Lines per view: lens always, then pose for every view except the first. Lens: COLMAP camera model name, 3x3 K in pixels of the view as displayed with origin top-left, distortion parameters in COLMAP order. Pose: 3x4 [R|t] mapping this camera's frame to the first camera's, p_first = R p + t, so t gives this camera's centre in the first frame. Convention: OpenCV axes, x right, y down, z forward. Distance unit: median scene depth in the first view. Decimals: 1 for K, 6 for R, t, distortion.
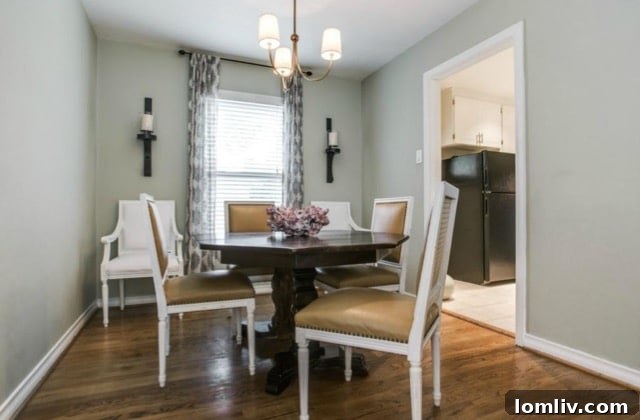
lens RADIAL K [[361.9, 0, 317.7], [0, 361.9, 206.2], [0, 0, 1]] dist [-0.046966, -0.000501]
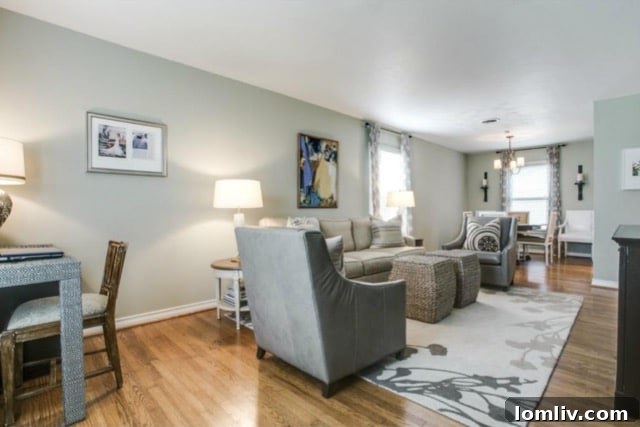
lens RADIAL K [[330.6, 0, 317.9], [0, 330.6, 212.0], [0, 0, 1]] dist [-0.033798, 0.004292]
pose [[0.366018, 0.004285, -0.930598, 1.308060], [0.014676, 0.999838, 0.010376, -0.050190], [0.930492, -0.017455, 0.365896, -1.043412]]
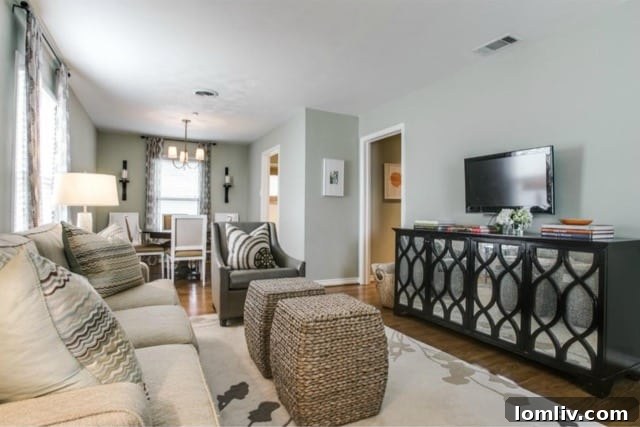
lens RADIAL K [[353.3, 0, 321.8], [0, 353.3, 212.7], [0, 0, 1]] dist [-0.039543, -0.000232]
pose [[0.997114, 0.011486, 0.075051, 0.457482], [-0.012408, 0.999853, 0.011831, -0.050730], [-0.074904, -0.012728, 0.997110, -0.983156]]
